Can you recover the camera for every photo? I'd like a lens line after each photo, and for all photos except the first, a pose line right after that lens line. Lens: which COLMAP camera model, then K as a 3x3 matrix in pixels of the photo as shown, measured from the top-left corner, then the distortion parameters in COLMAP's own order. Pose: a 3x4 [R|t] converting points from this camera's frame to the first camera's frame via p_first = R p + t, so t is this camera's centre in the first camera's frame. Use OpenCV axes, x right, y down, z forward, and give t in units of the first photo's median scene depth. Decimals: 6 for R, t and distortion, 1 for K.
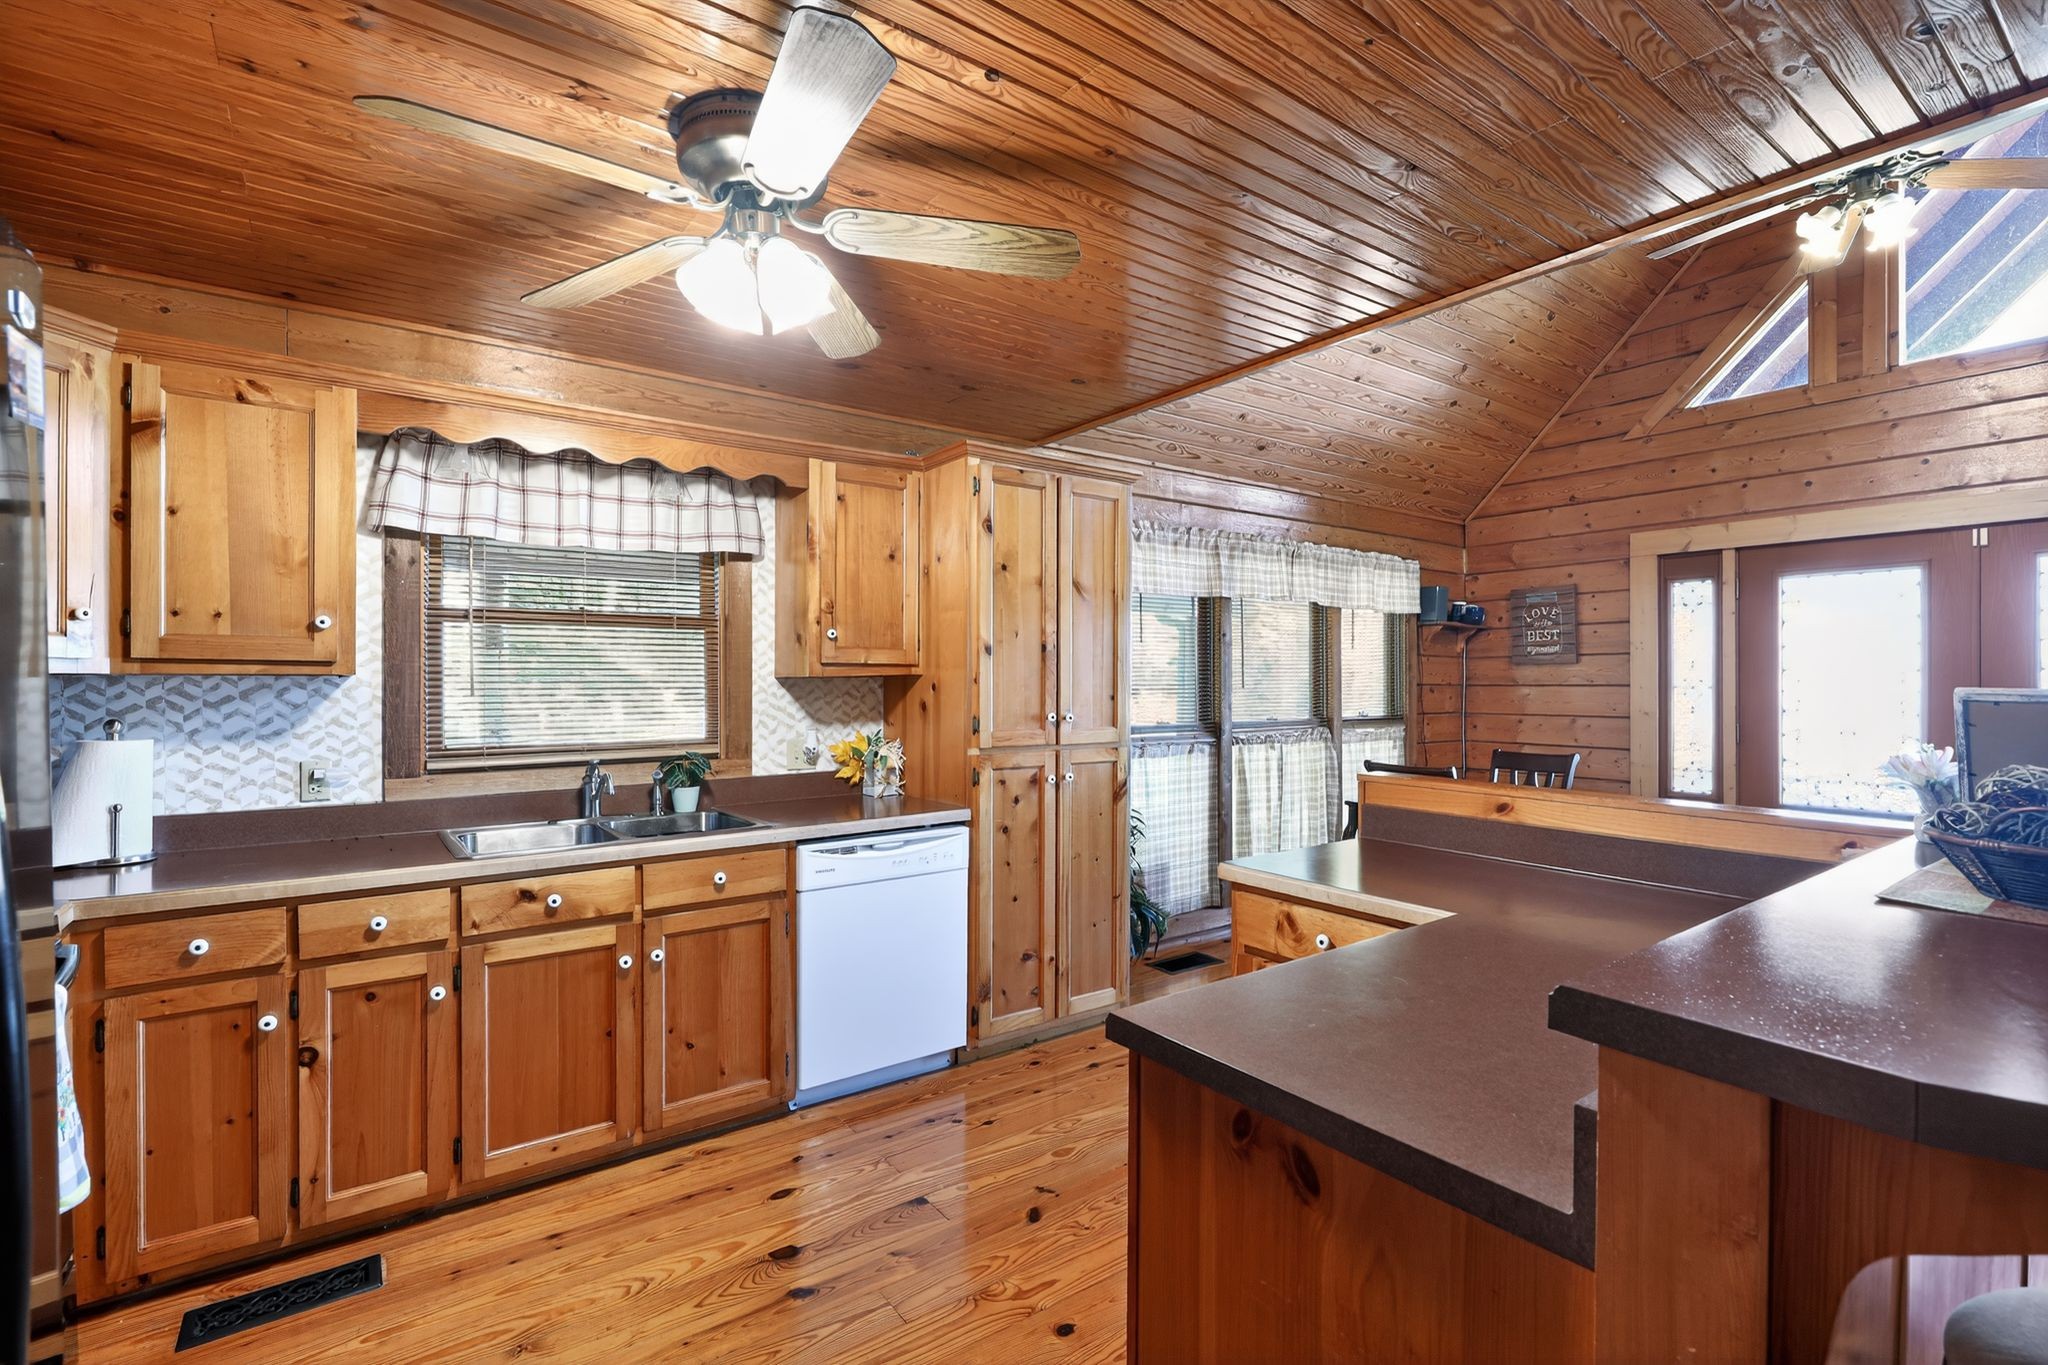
lens RADIAL K [[932.3, 0, 1019.8], [0, 932.3, 679.1], [0, 0, 1]] dist [0.001324, -0.000647]
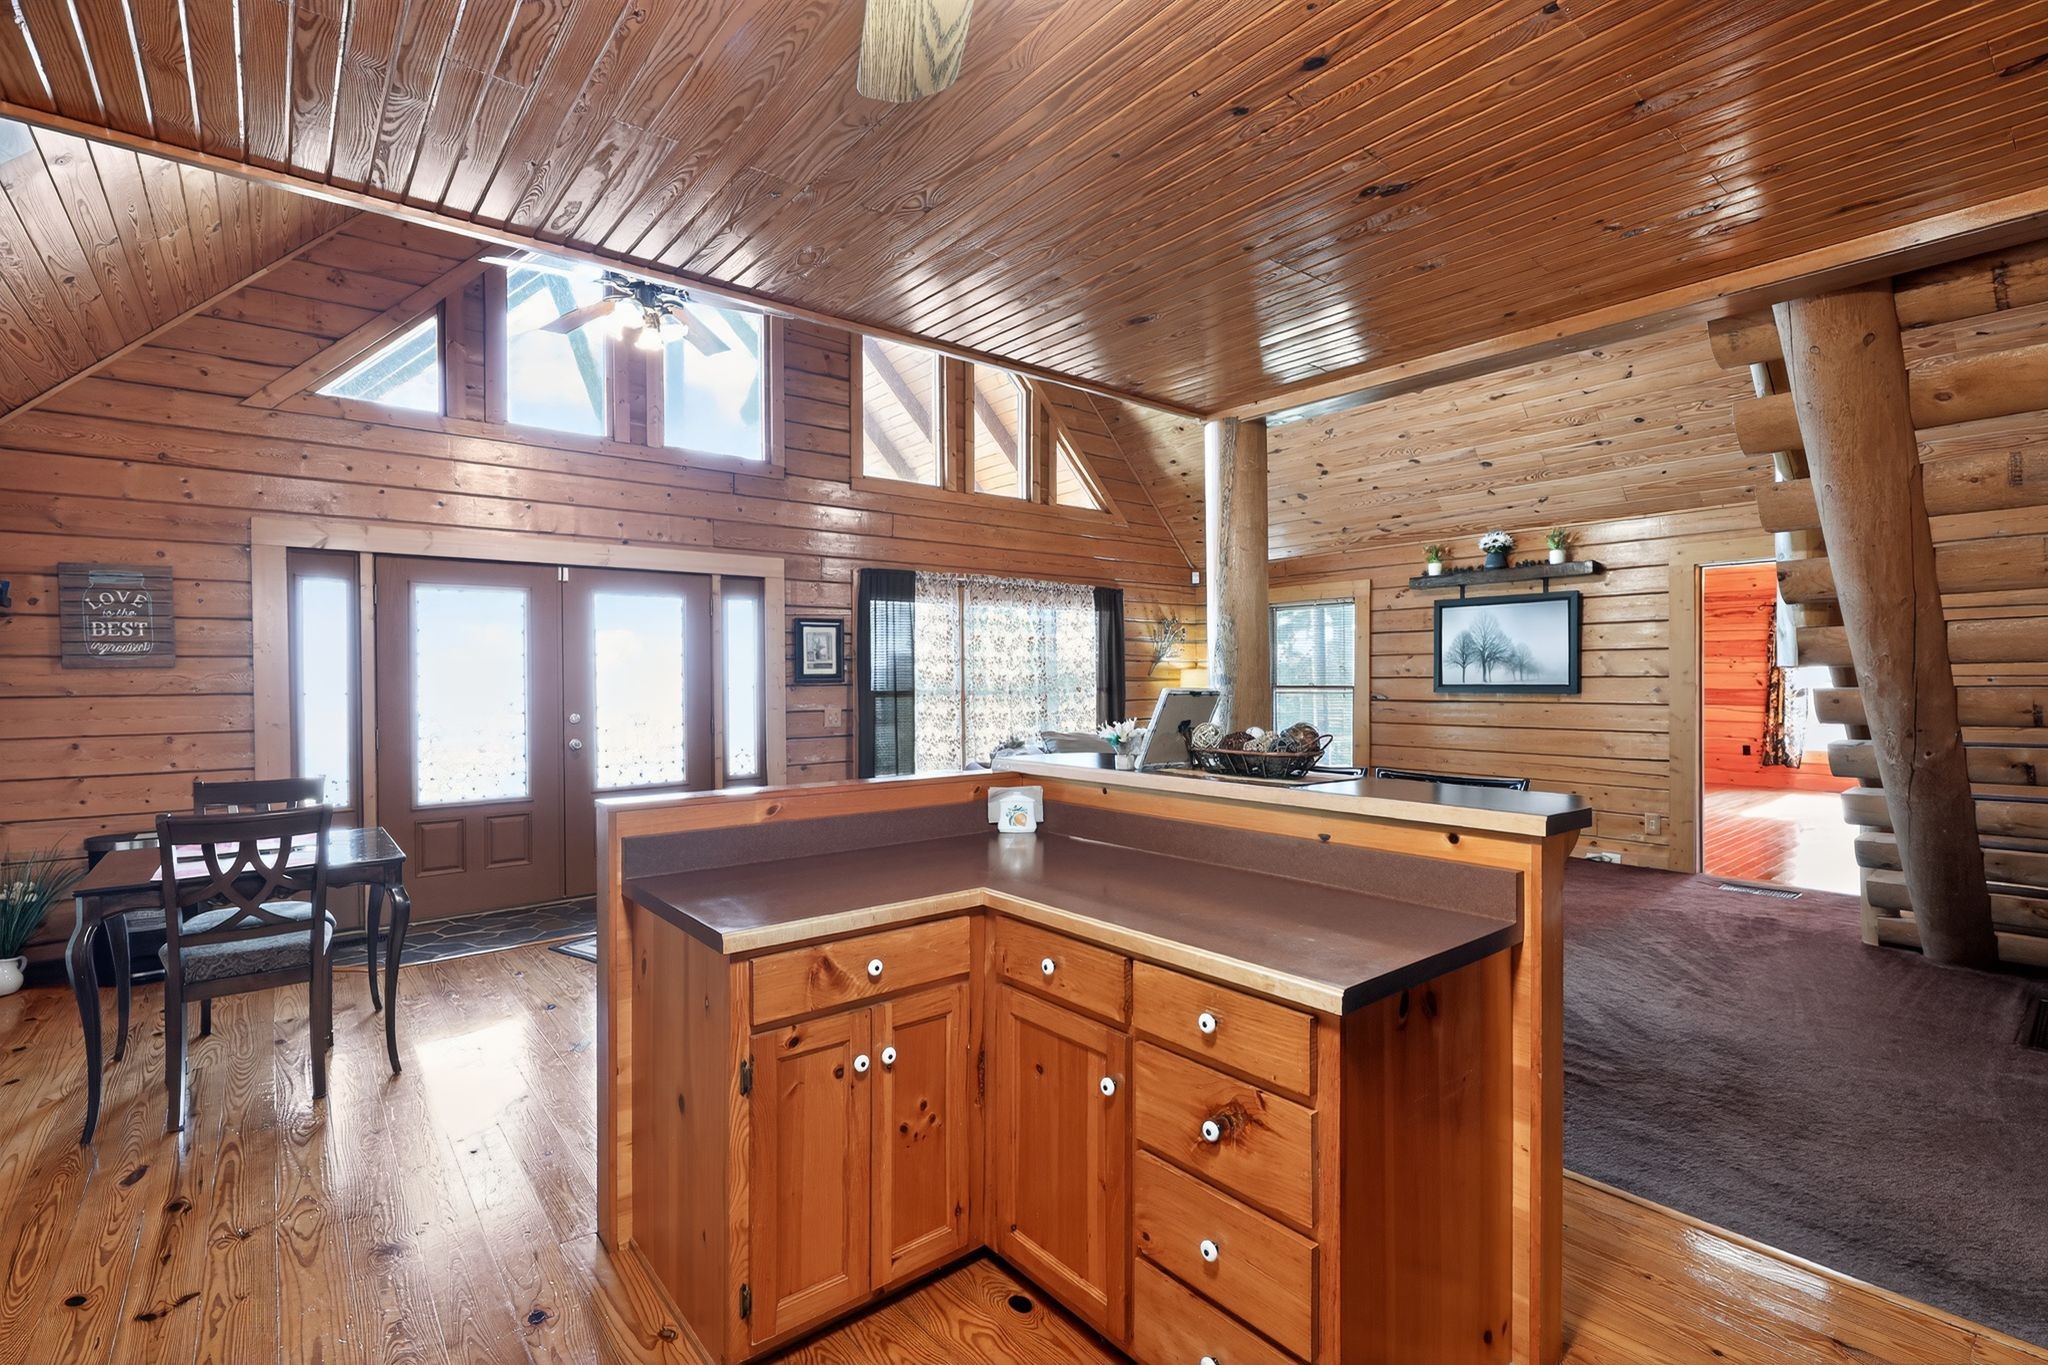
lens RADIAL K [[932.3, 0, 1012.9], [0, 932.3, 676.3], [0, 0, 1]] dist [0.001324, -0.000647]
pose [[-0.043190, -0.000011, 0.999067, -0.398766], [0.007219, 0.999974, 0.000323, -0.007241], [-0.999041, 0.007226, -0.043189, 0.576161]]
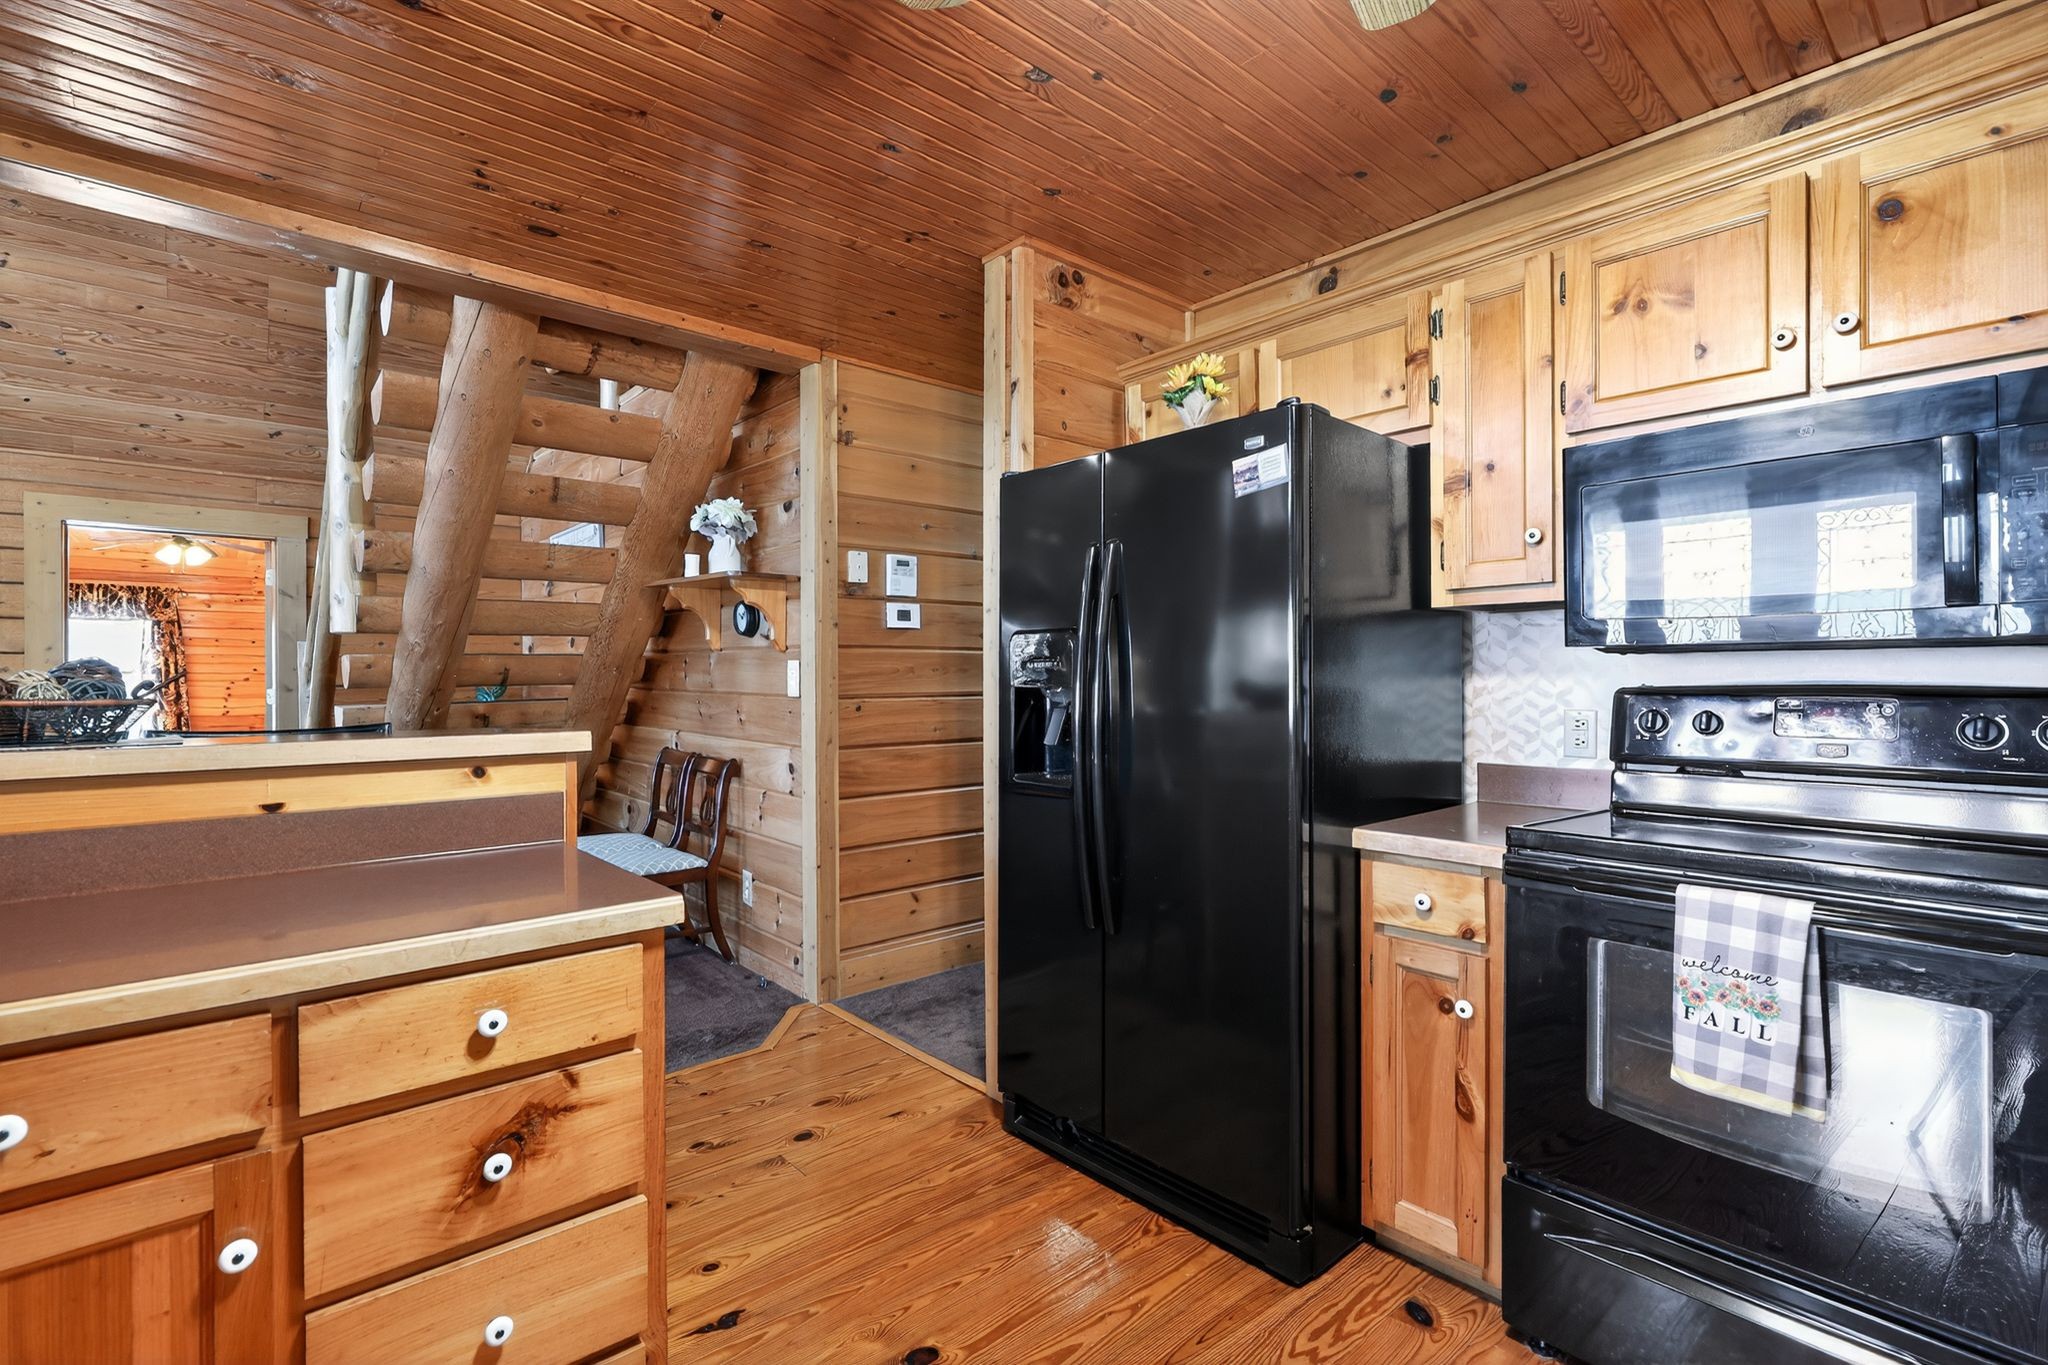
lens RADIAL K [[932.3, 0, 1023.4], [0, 932.3, 673.9], [0, 0, 1]] dist [0.001324, -0.000647]
pose [[-0.996027, 0.002217, -0.089022, -0.079259], [0.002434, 0.999994, -0.002337, 0.044551], [0.089016, -0.002544, -0.996027, 0.834323]]
